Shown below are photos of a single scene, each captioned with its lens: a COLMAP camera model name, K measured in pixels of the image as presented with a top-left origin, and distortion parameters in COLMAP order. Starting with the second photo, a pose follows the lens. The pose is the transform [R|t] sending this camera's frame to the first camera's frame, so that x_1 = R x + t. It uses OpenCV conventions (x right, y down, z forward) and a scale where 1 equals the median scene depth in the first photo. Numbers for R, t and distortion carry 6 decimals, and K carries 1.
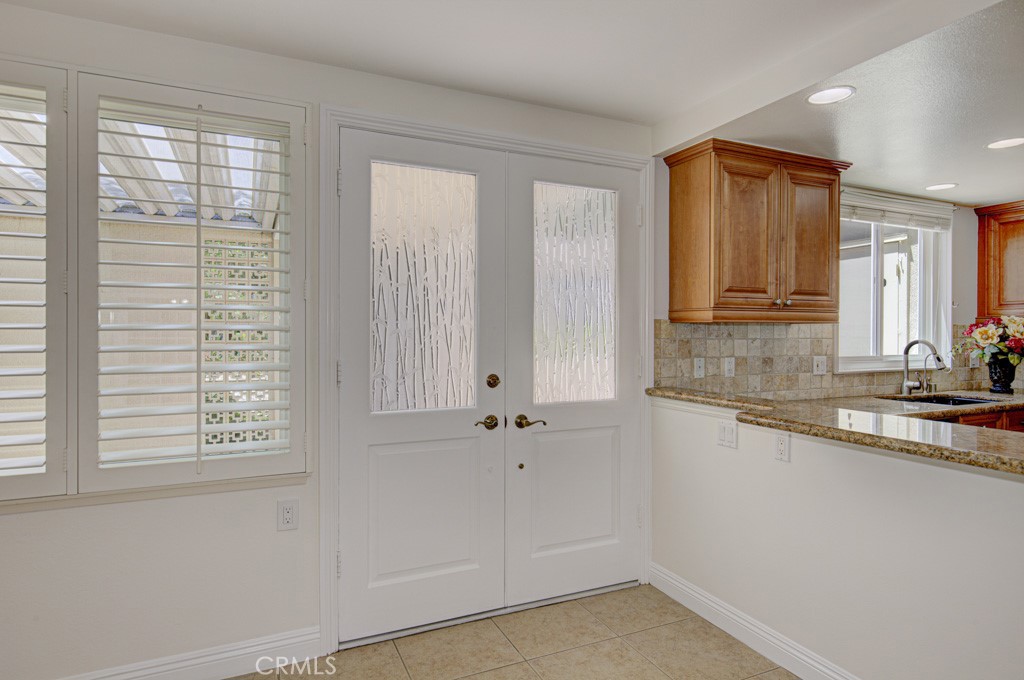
lens RADIAL K [[571.3, 0, 511.2], [0, 571.3, 335.6], [0, 0, 1]] dist [0.002190, 0.000268]
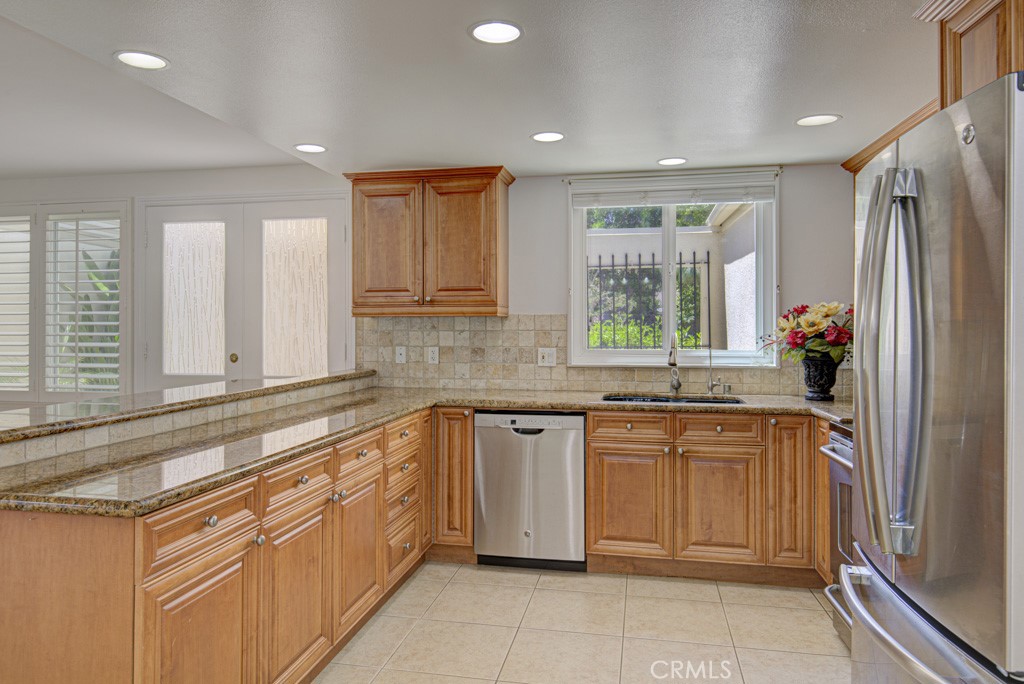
lens RADIAL K [[675.6, 0, 509.1], [0, 675.6, 326.8], [0, 0, 1]] dist [0.001694, 0.000268]
pose [[0.809938, -0.002157, -0.586512, 1.350417], [-0.000155, 0.999992, -0.003893, 0.003490], [0.586516, 0.003244, 0.809931, -0.008243]]
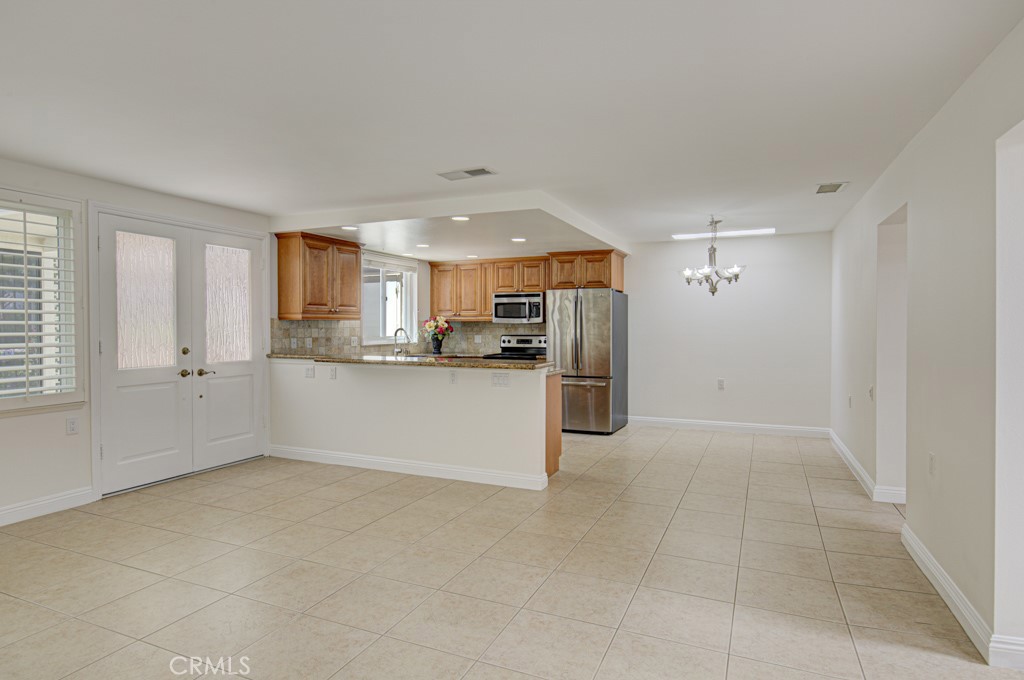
lens RADIAL K [[571.3, 0, 511.2], [0, 571.3, 335.6], [0, 0, 1]] dist [0.002190, 0.000268]
pose [[0.751407, -0.014034, 0.659690, -0.393196], [0.004344, 0.999857, 0.016322, 0.002617], [-0.659824, -0.009399, 0.751361, -0.935393]]
